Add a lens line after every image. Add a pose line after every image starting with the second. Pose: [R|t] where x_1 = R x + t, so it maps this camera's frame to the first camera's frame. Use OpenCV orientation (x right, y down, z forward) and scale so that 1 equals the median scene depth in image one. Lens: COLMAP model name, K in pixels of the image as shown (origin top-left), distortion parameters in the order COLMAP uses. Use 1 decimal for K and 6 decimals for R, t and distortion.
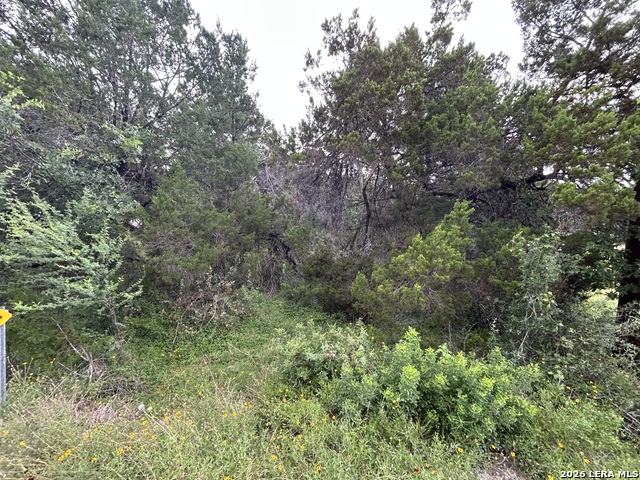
lens RADIAL K [[260.7, 0, 317.1], [0, 260.7, 239.1], [0, 0, 1]] dist [0.001145, 0.000050]
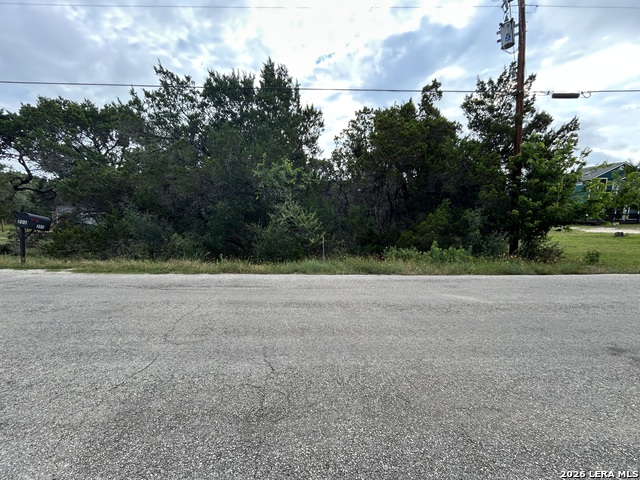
lens RADIAL K [[260.7, 0, 317.1], [0, 260.7, 239.1], [0, 0, 1]] dist [0.001145, 0.000050]
pose [[0.995020, -0.056669, 0.081994, -0.796089], [0.055884, 0.998367, 0.011830, 0.123158], [-0.082530, -0.007188, 0.996563, -1.227649]]
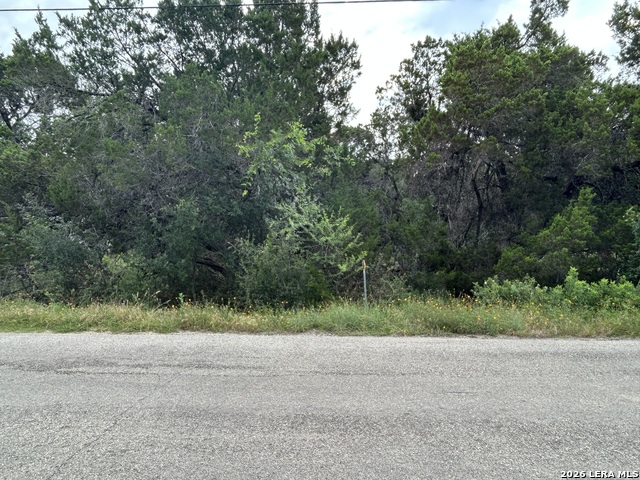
lens RADIAL K [[410.3, 0, 320.0], [0, 410.3, 240.0], [0, 0, 1]] dist [0.001296, 0.001509]
pose [[0.997937, -0.061269, 0.019176, -0.796438], [0.061705, 0.997828, -0.023049, 0.076490], [-0.017722, 0.024185, 0.999550, -0.991294]]
